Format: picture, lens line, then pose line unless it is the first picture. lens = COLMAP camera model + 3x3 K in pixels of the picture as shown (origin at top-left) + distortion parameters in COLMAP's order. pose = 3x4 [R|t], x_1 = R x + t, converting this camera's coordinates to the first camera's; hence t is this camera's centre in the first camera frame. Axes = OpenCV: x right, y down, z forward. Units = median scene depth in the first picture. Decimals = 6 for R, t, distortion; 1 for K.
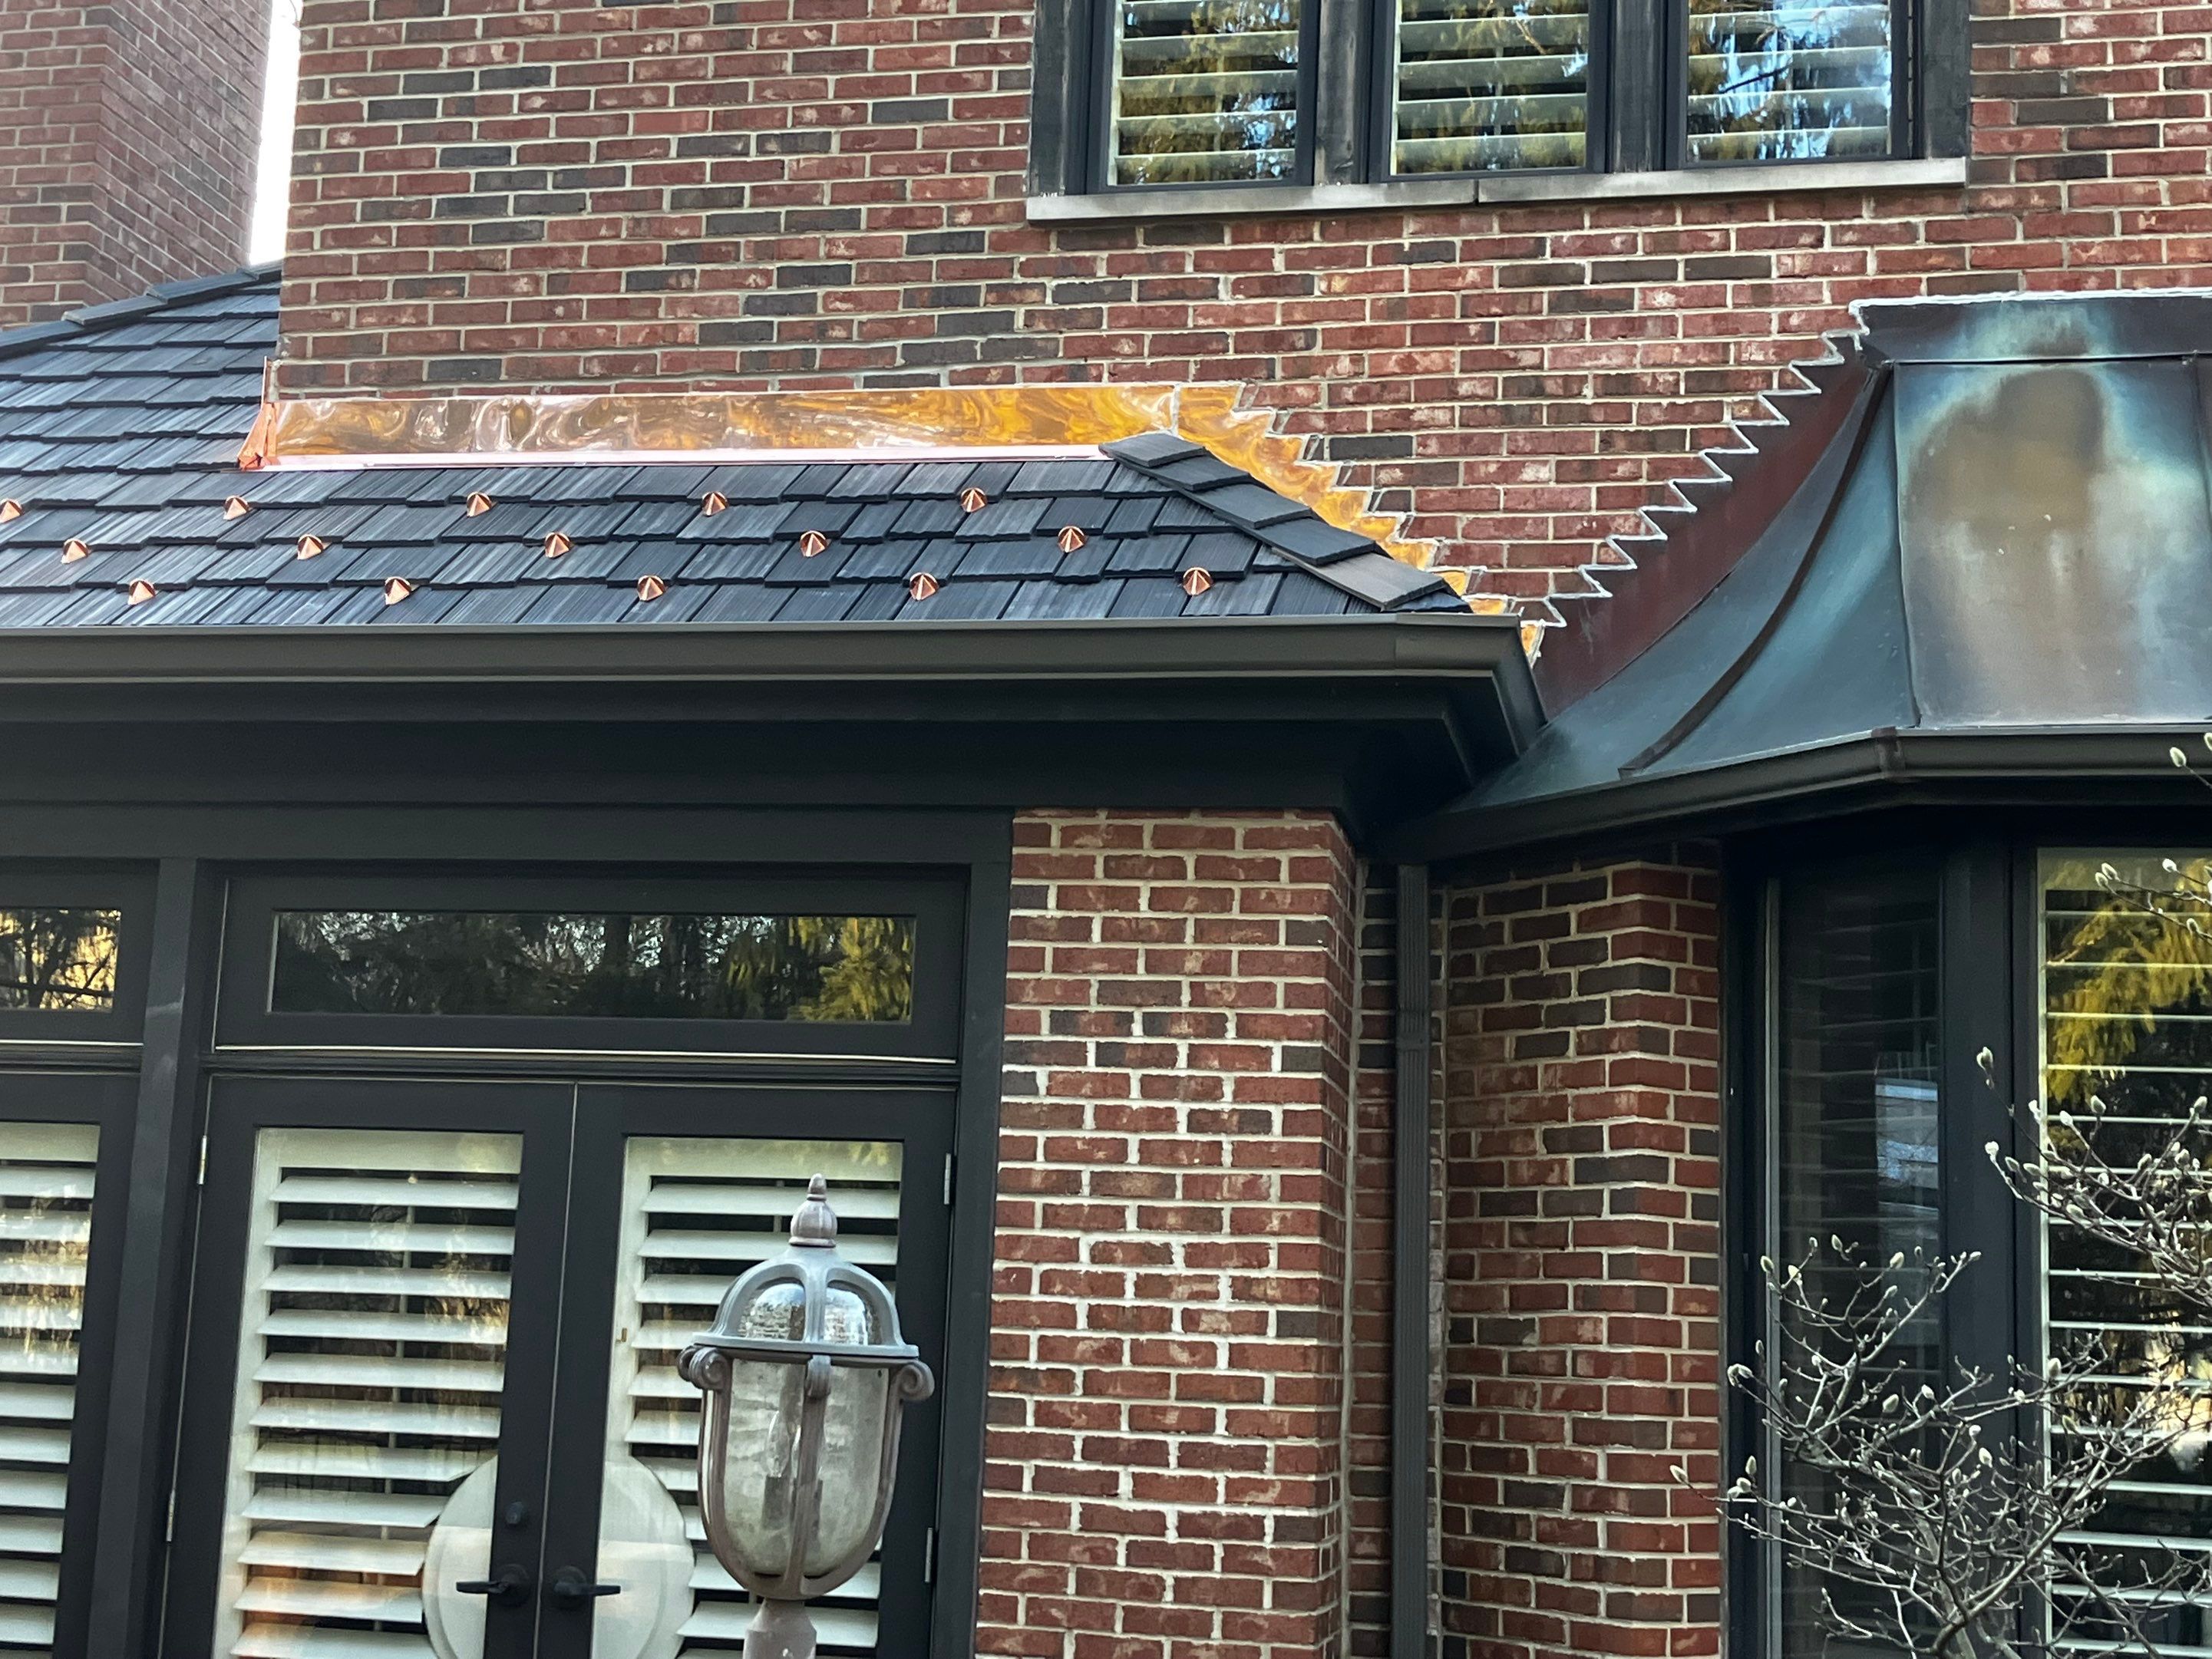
lens RADIAL K [[2745.6, 0, 1056.5], [0, 2745.6, 832.8], [0, 0, 1]] dist [0.220056, -0.767460]
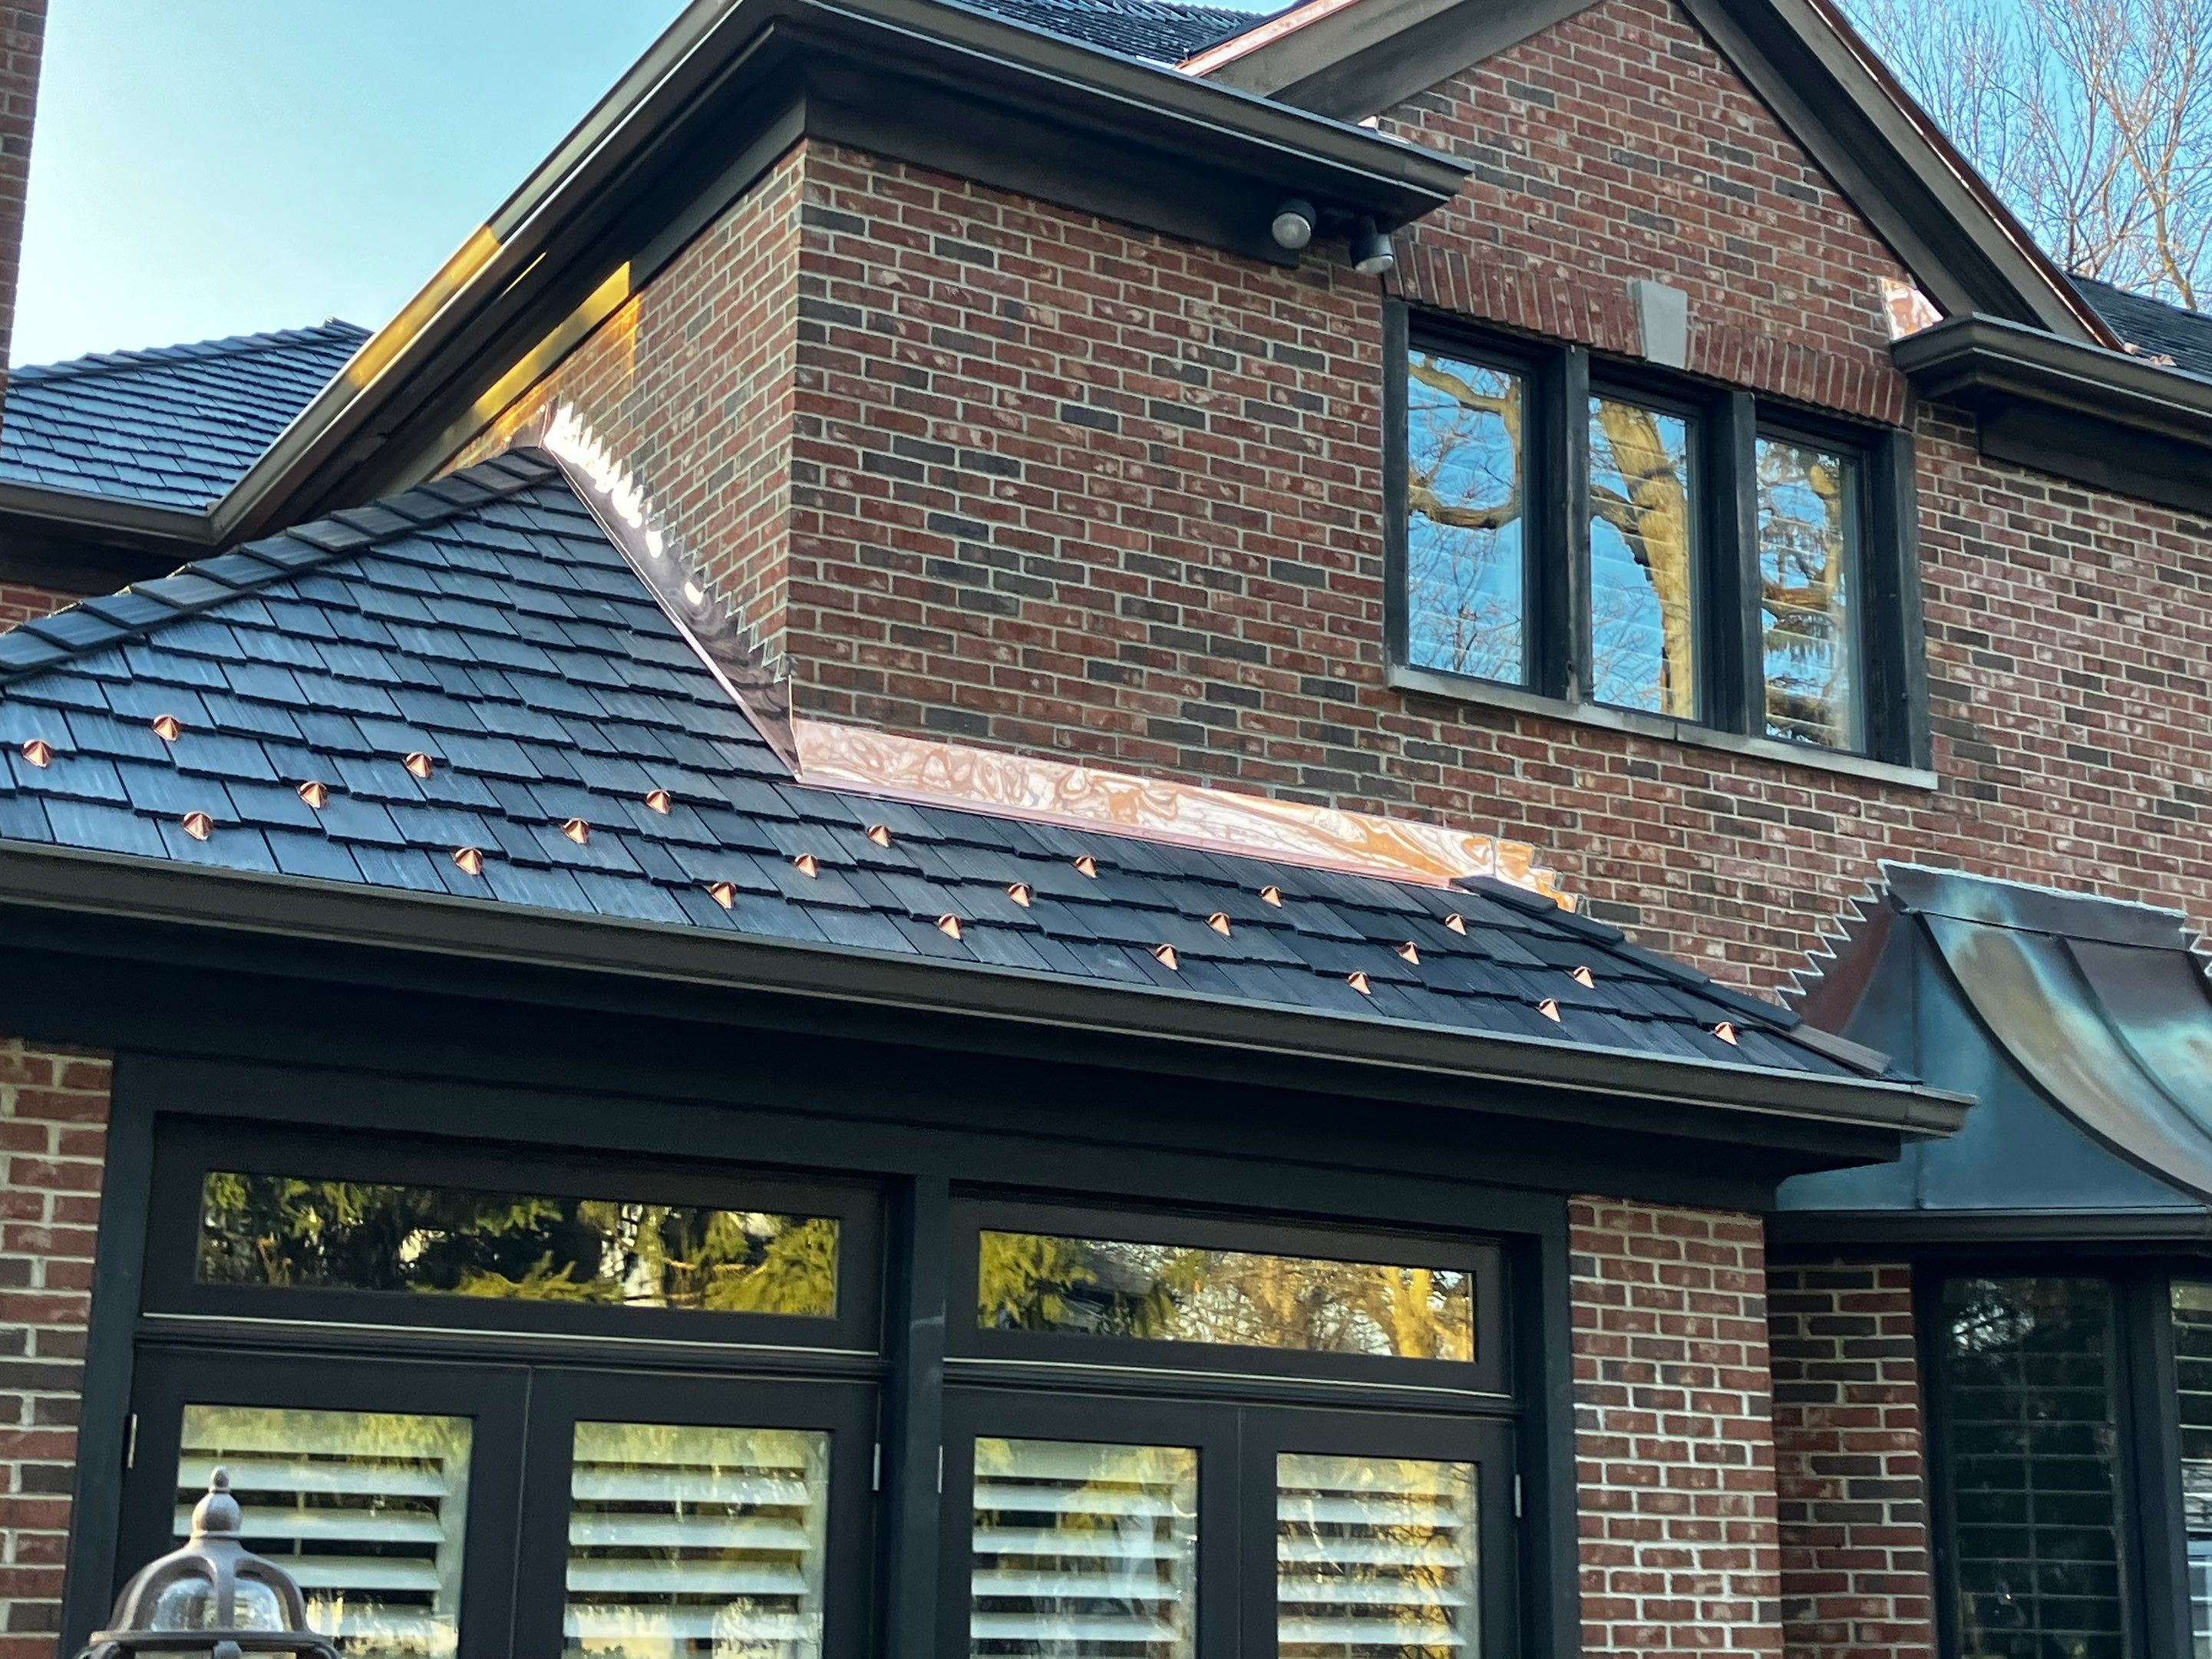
lens RADIAL K [[2745.6, 0, 1056.5], [0, 2745.6, 832.8], [0, 0, 1]] dist [0.220056, -0.767460]
pose [[0.785222, 0.139882, 0.603208, -0.903338], [-0.098232, 0.989954, -0.101695, -0.018197], [-0.611373, 0.020598, 0.791074, 0.130968]]
